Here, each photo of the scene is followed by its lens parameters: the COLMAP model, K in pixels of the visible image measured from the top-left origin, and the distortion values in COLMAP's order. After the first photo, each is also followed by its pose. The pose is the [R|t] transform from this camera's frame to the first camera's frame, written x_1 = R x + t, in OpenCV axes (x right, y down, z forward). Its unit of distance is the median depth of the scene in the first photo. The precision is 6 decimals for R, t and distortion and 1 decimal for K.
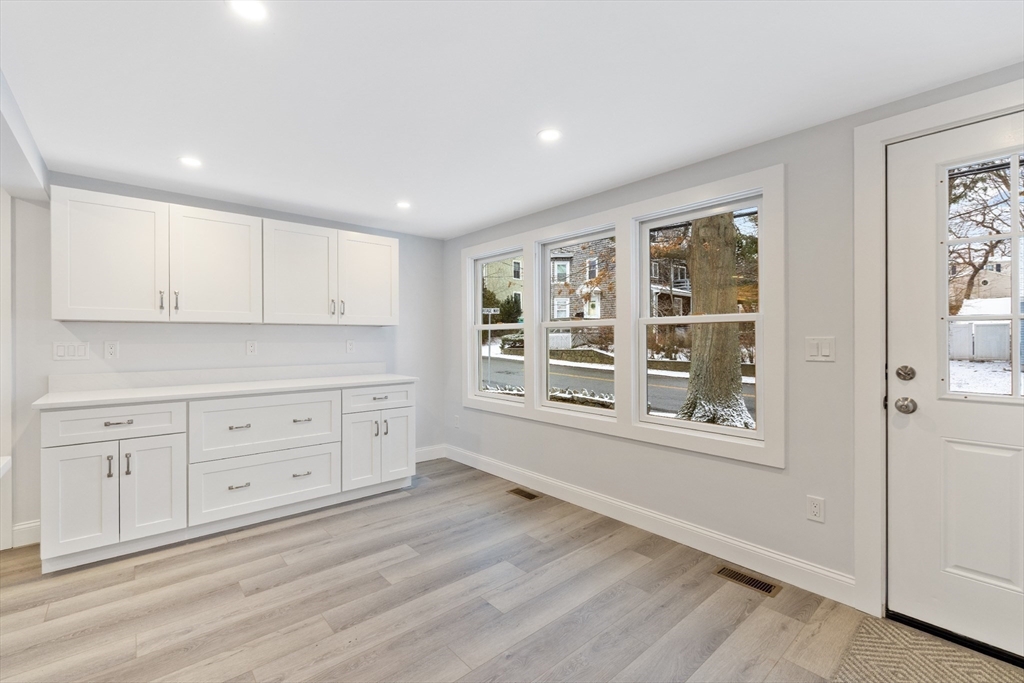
lens RADIAL K [[440.2, 0, 501.8], [0, 440.2, 338.4], [0, 0, 1]] dist [-0.003387, -0.000194]
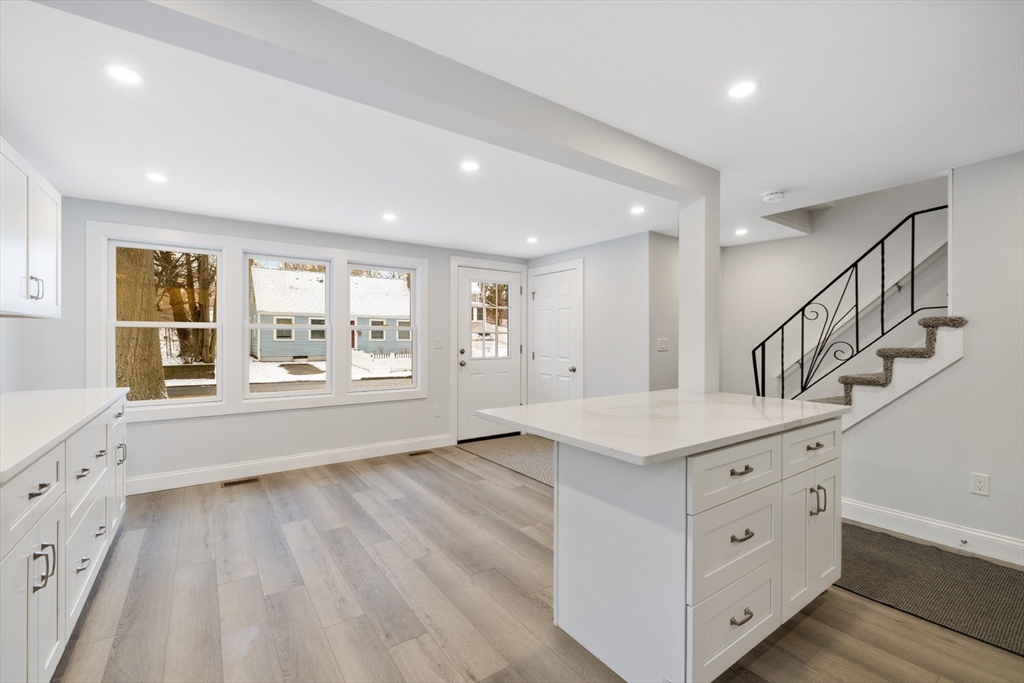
lens RADIAL K [[434.7, 0, 504.2], [0, 434.7, 334.6], [0, 0, 1]] dist [-0.002066, -0.000151]
pose [[0.097174, 0.011760, 0.995198, -1.337904], [-0.002407, 0.999930, -0.011581, 0.003563], [-0.995264, -0.001270, 0.097196, 0.362177]]
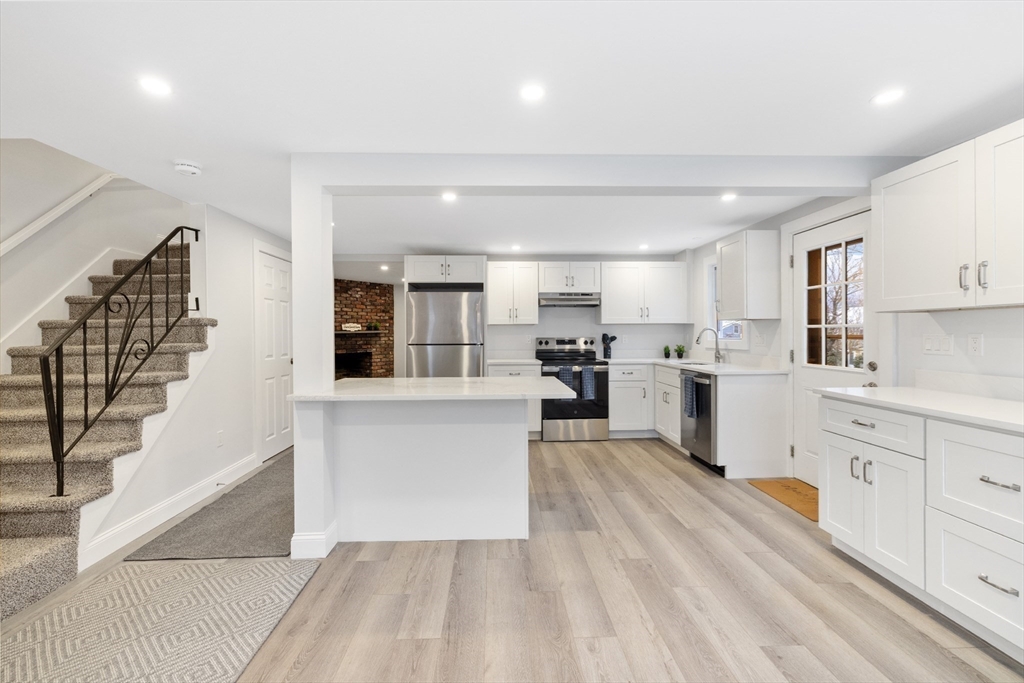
lens RADIAL K [[434.7, 0, 504.2], [0, 434.7, 334.6], [0, 0, 1]] dist [-0.002066, -0.000151]
pose [[-0.625082, 0.009417, -0.780502, 0.294733], [0.007802, 0.999953, 0.005816, -0.003819], [0.780520, -0.002454, -0.625126, 0.967342]]
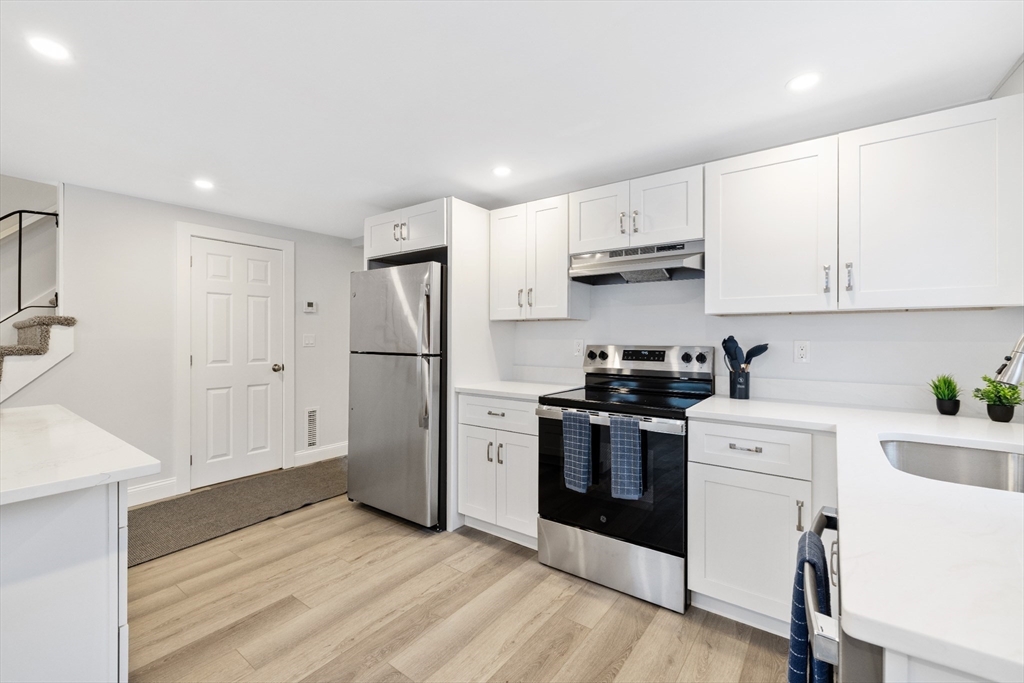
lens RADIAL K [[434.7, 0, 504.2], [0, 434.7, 334.6], [0, 0, 1]] dist [-0.002066, -0.000151]
pose [[-0.976407, 0.003002, -0.215917, -1.092971], [0.003447, 0.999993, -0.001687, 0.000748], [0.215910, -0.002392, -0.976410, 0.773756]]
